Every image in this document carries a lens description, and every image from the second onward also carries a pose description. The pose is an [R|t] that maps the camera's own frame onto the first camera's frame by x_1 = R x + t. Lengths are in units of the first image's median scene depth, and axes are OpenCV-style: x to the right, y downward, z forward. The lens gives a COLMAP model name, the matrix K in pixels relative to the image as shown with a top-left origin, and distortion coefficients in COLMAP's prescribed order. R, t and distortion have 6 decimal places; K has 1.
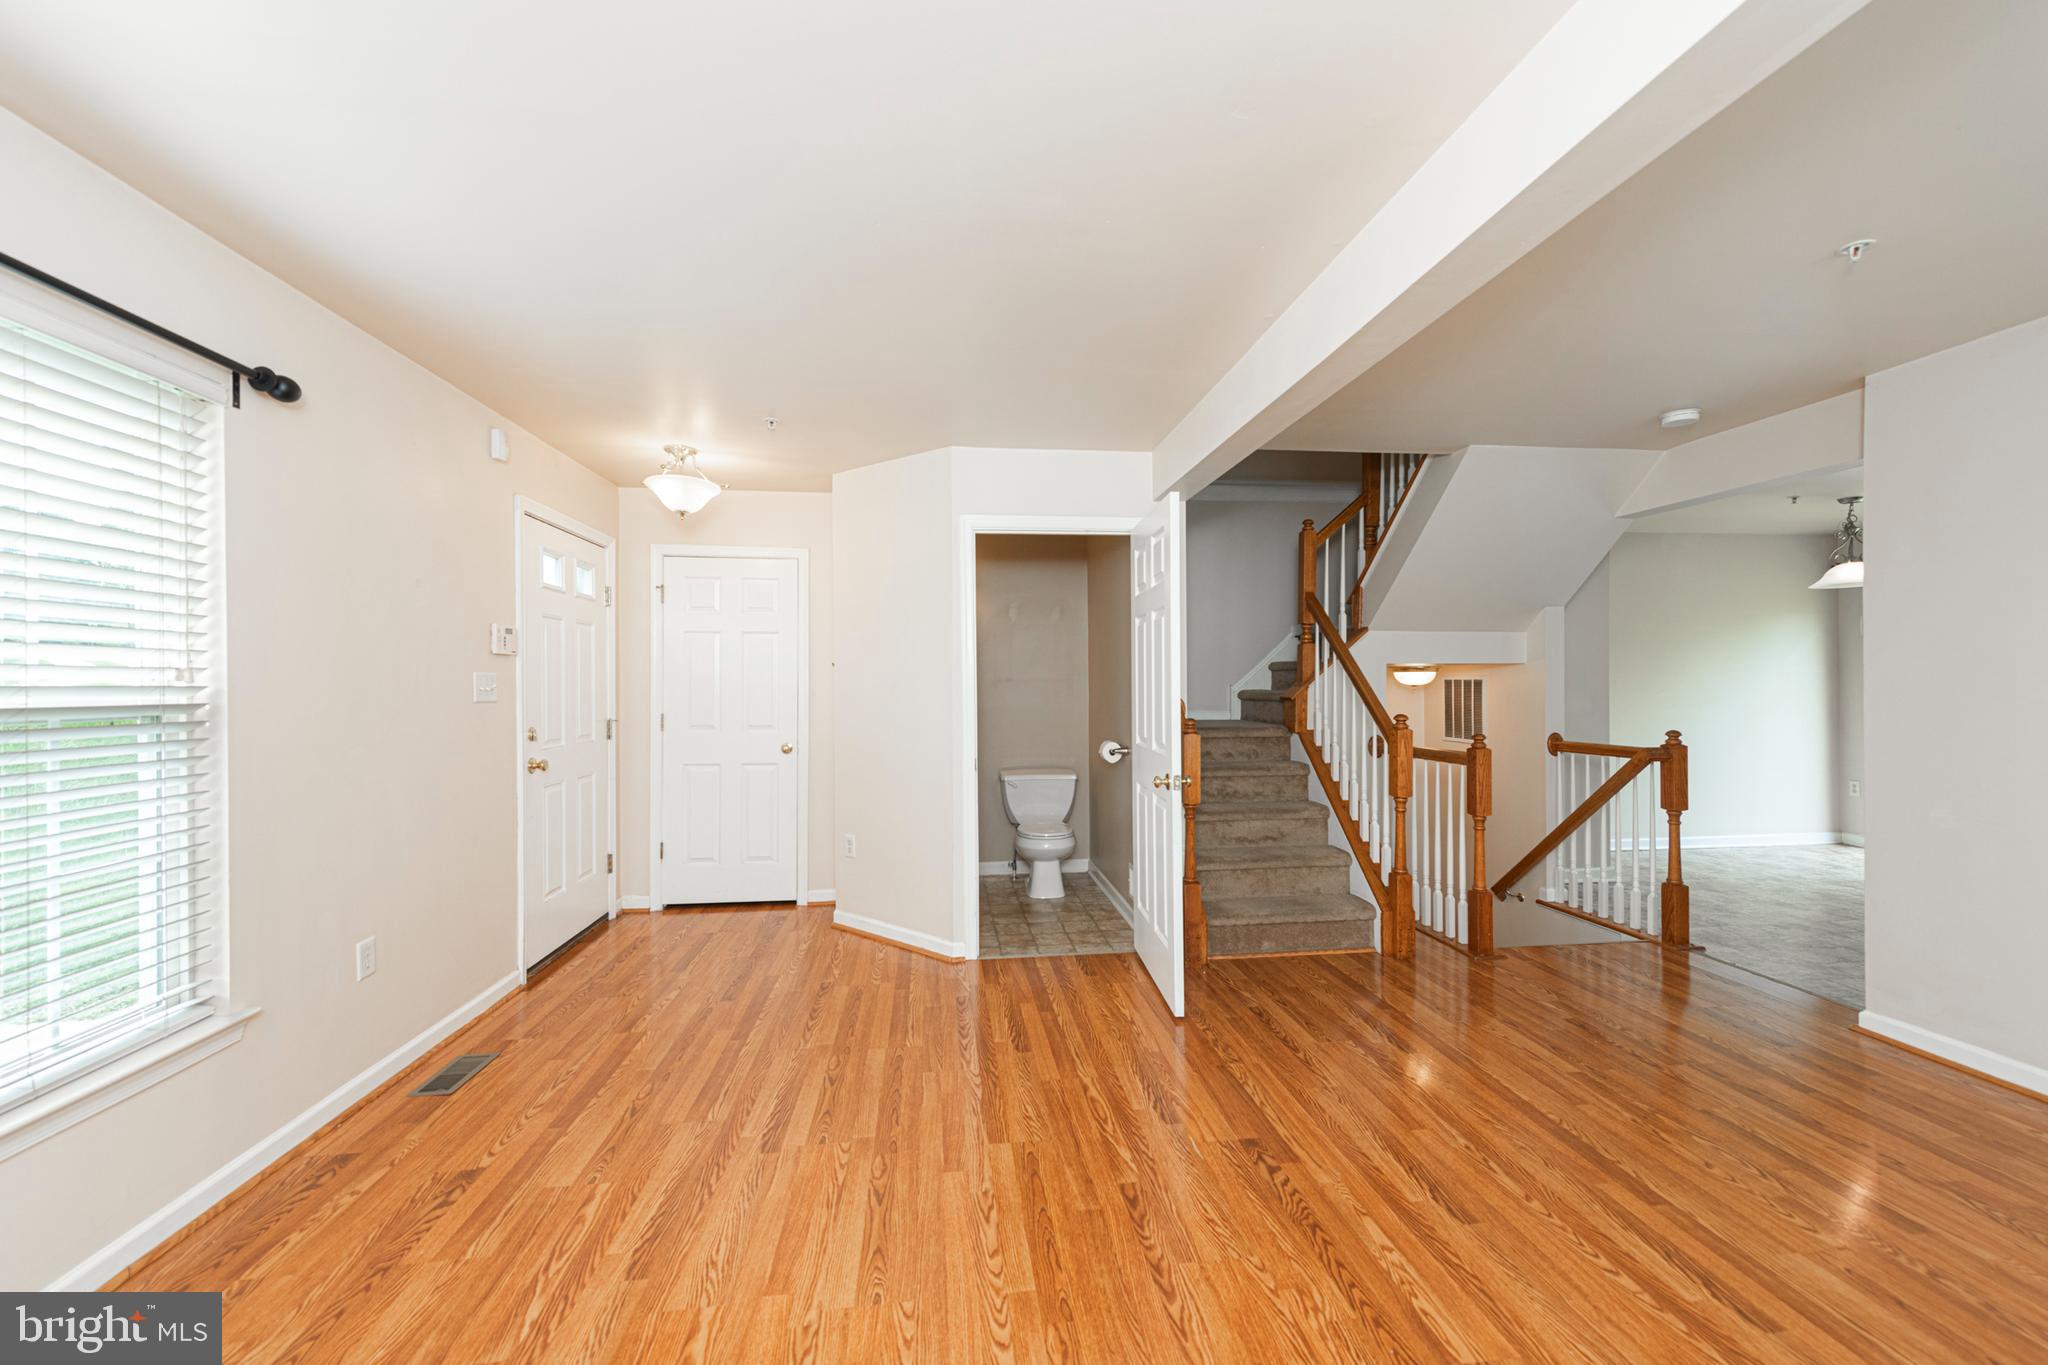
lens RADIAL K [[841.3, 0, 985.6], [0, 841.3, 672.4], [0, 0, 1]] dist [0.008936, -0.003025]
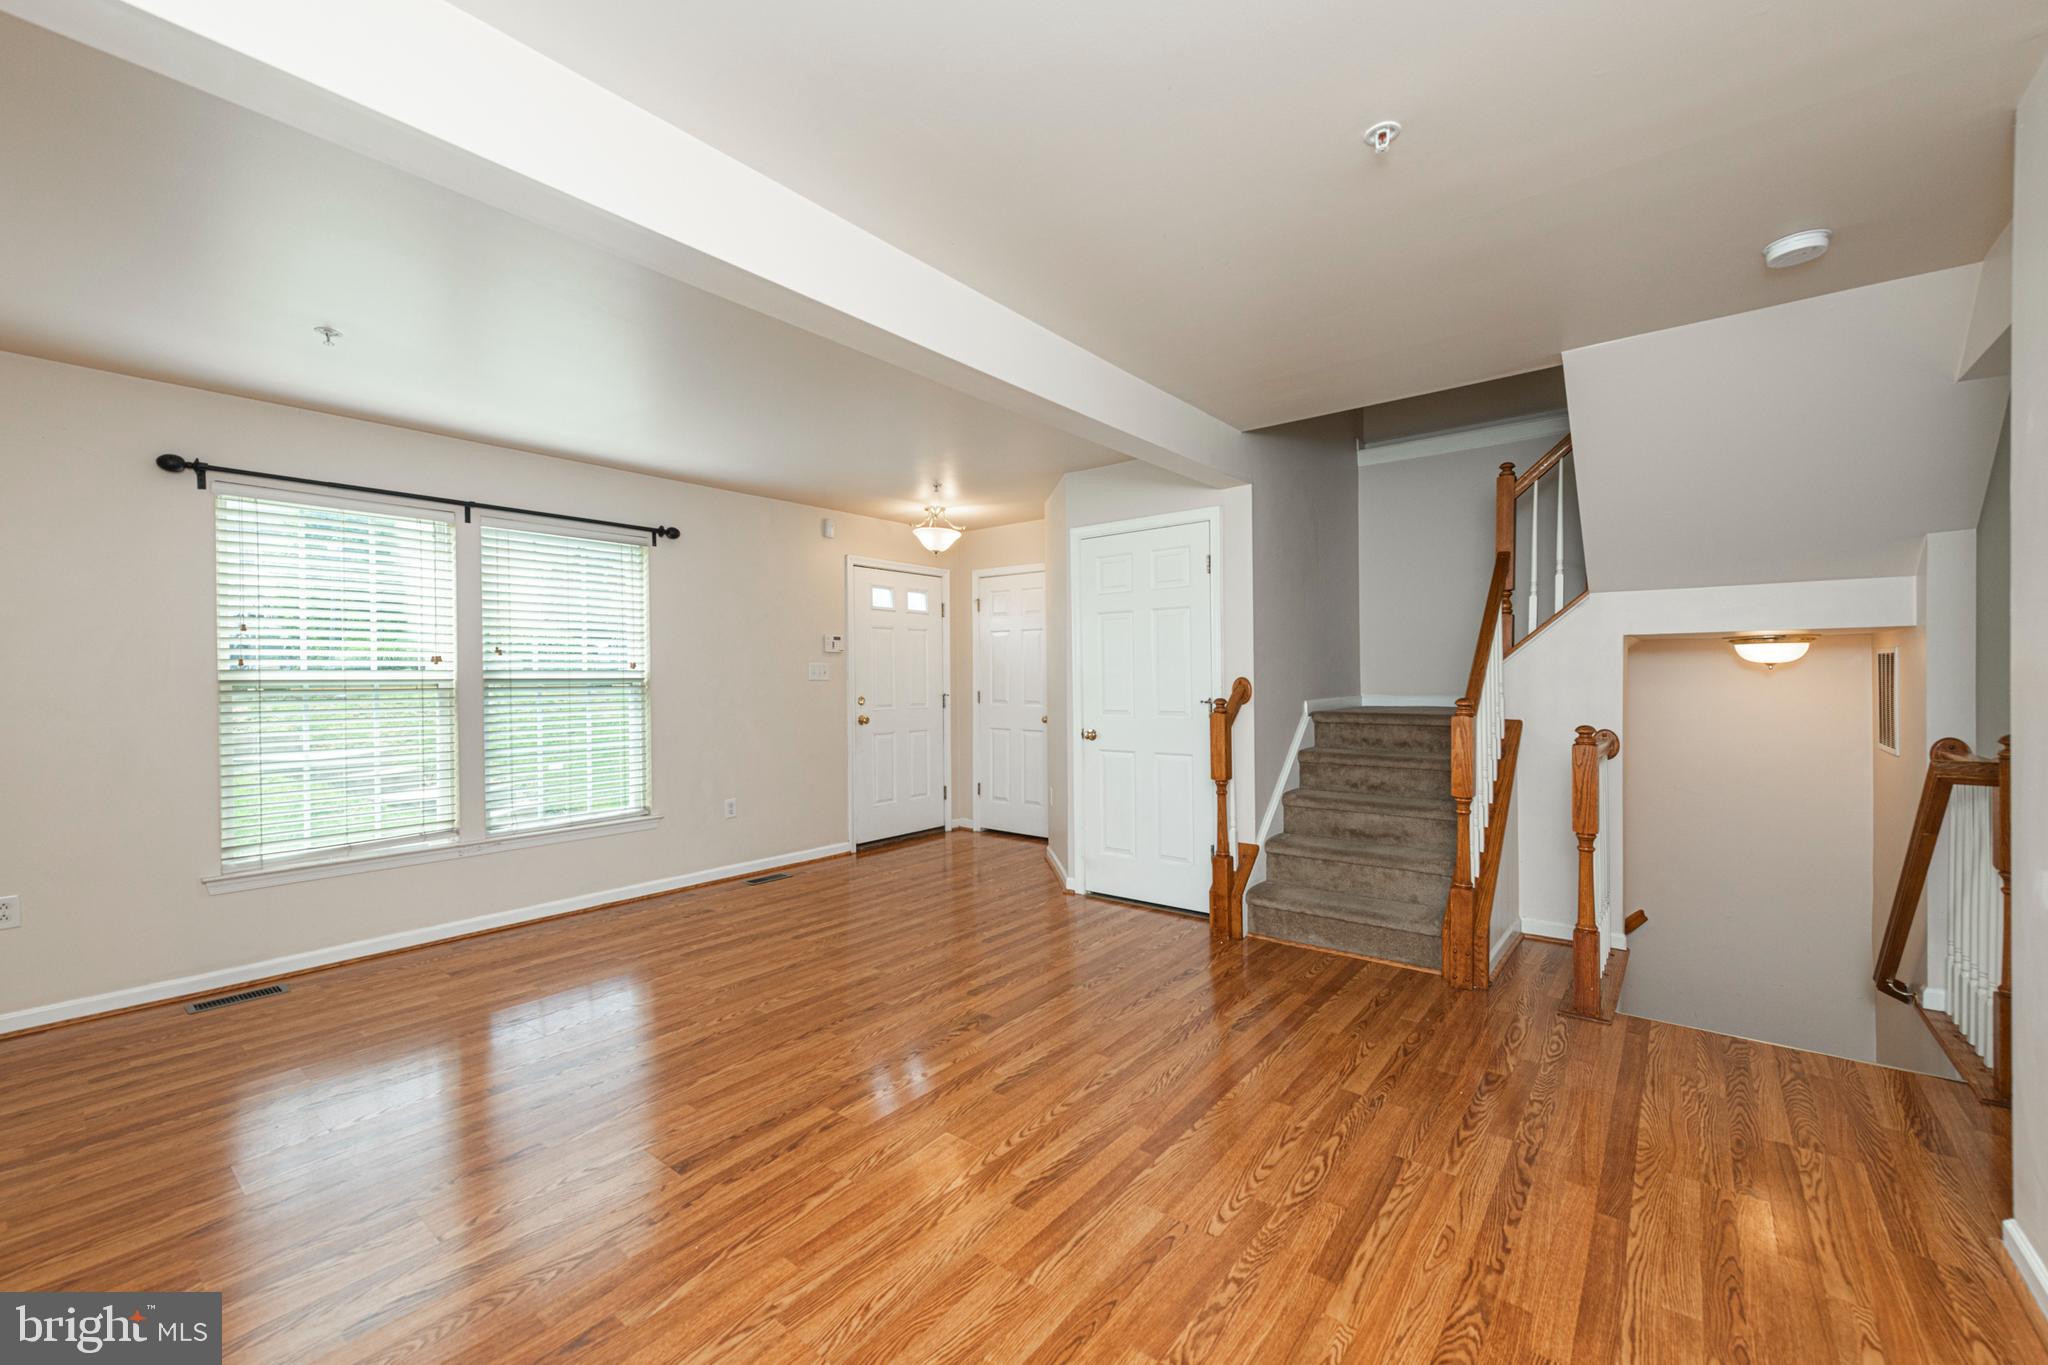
lens RADIAL K [[841.3, 0, 992.8], [0, 841.3, 687.5], [0, 0, 1]] dist [0.008936, -0.003025]
pose [[0.674203, 0.006510, -0.738517, 0.788382], [0.016370, 0.999584, 0.023756, 0.011007], [0.738365, -0.028106, 0.673816, 0.090143]]
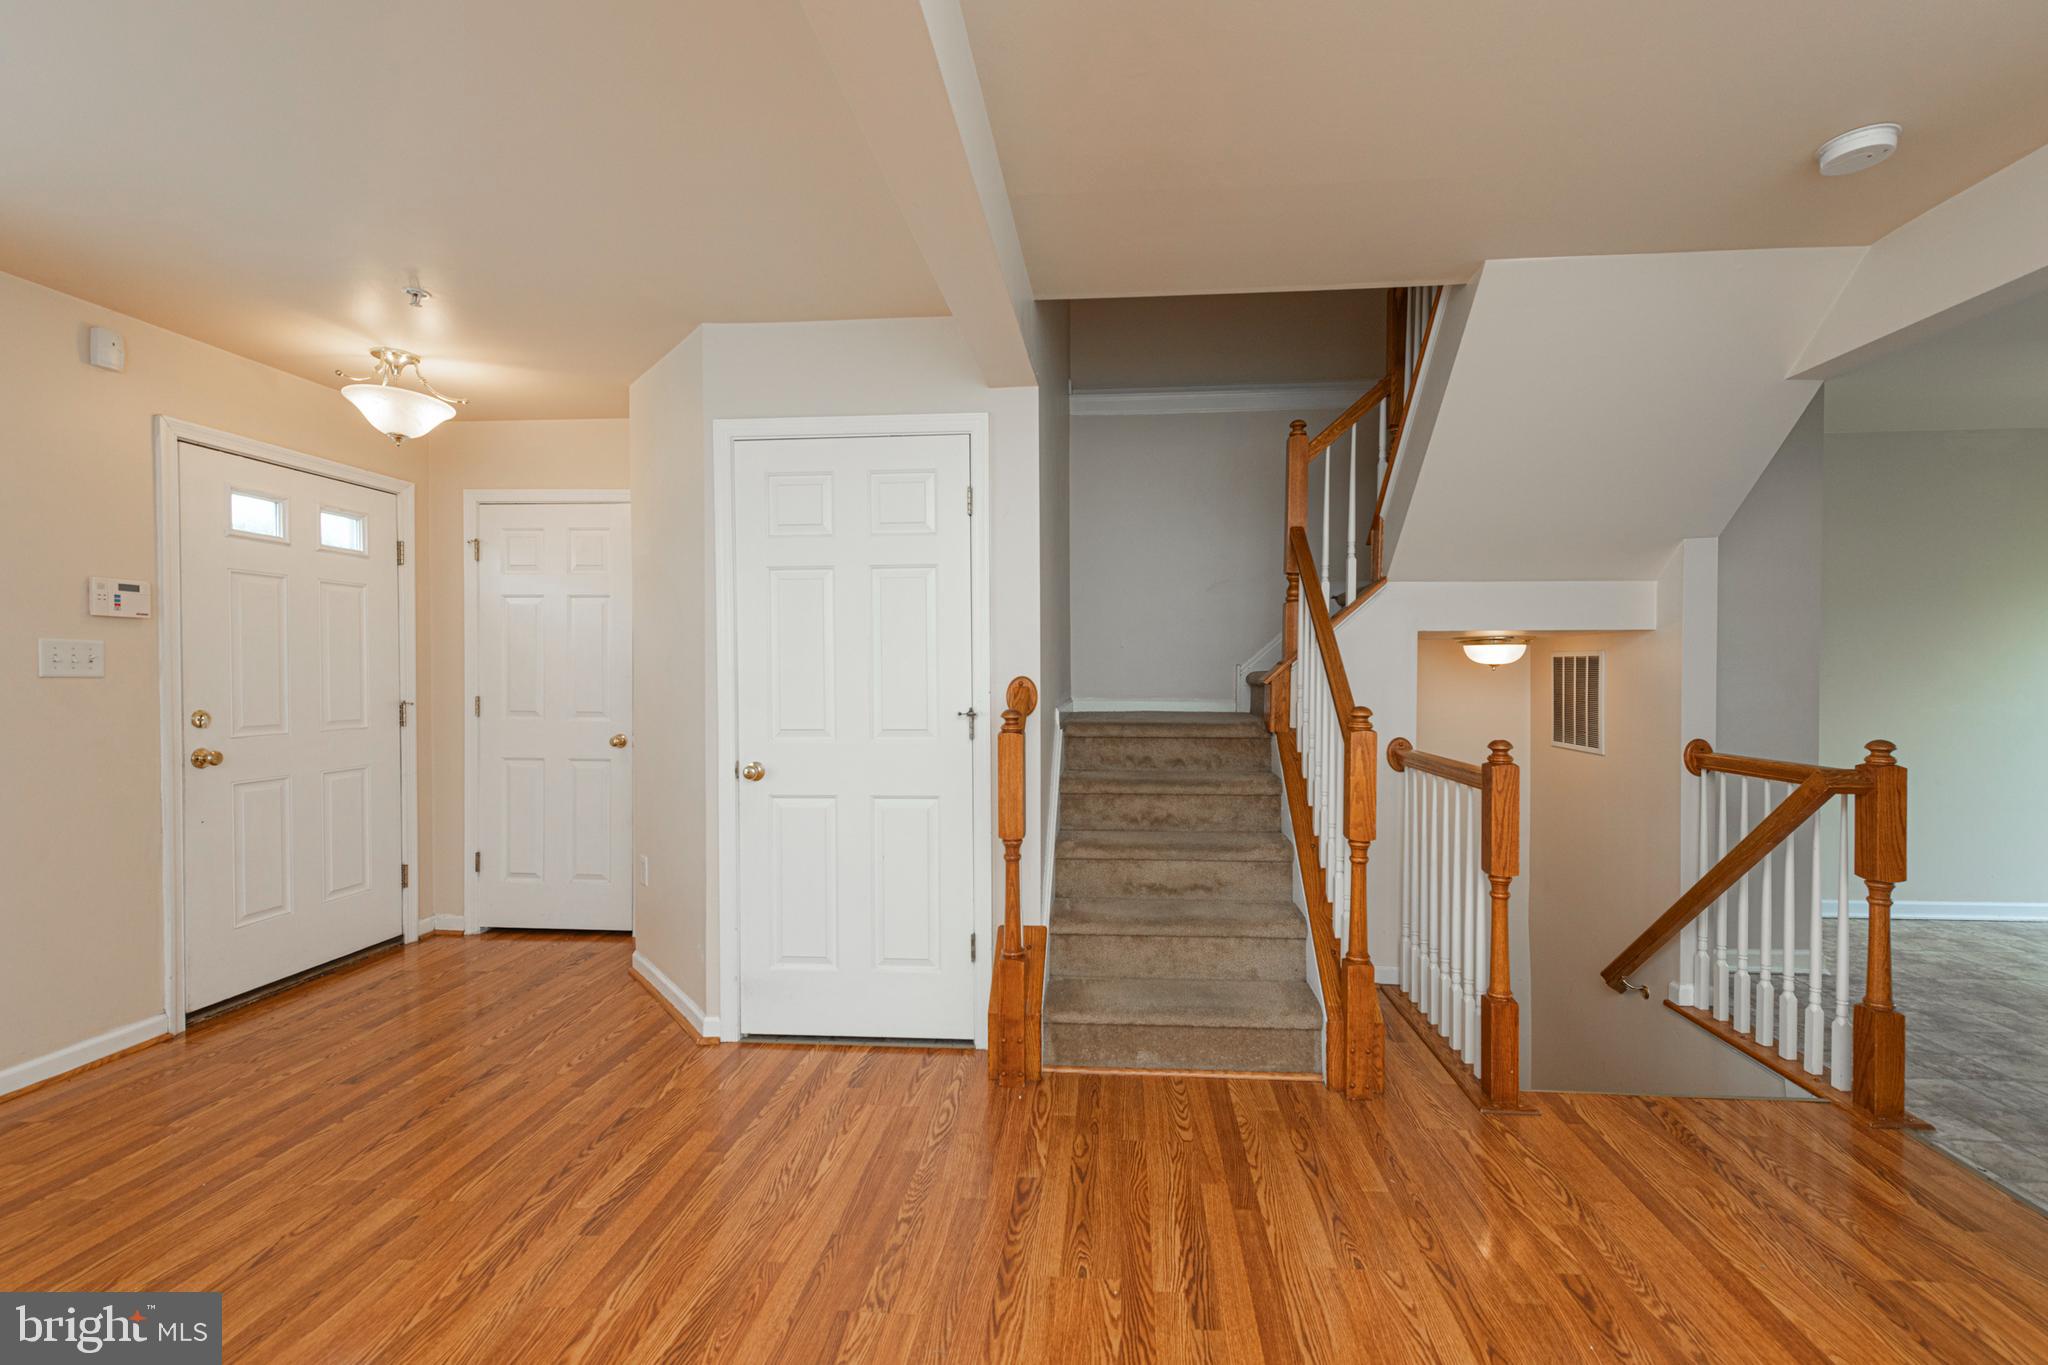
lens RADIAL K [[841.3, 0, 1045.5], [0, 841.3, 689.0], [0, 0, 1]] dist [0.008936, -0.003025]
pose [[0.982324, 0.006560, -0.187076, 0.375441], [0.000044, 0.999378, 0.035279, 0.014450], [0.187191, -0.034663, 0.981712, 0.347392]]
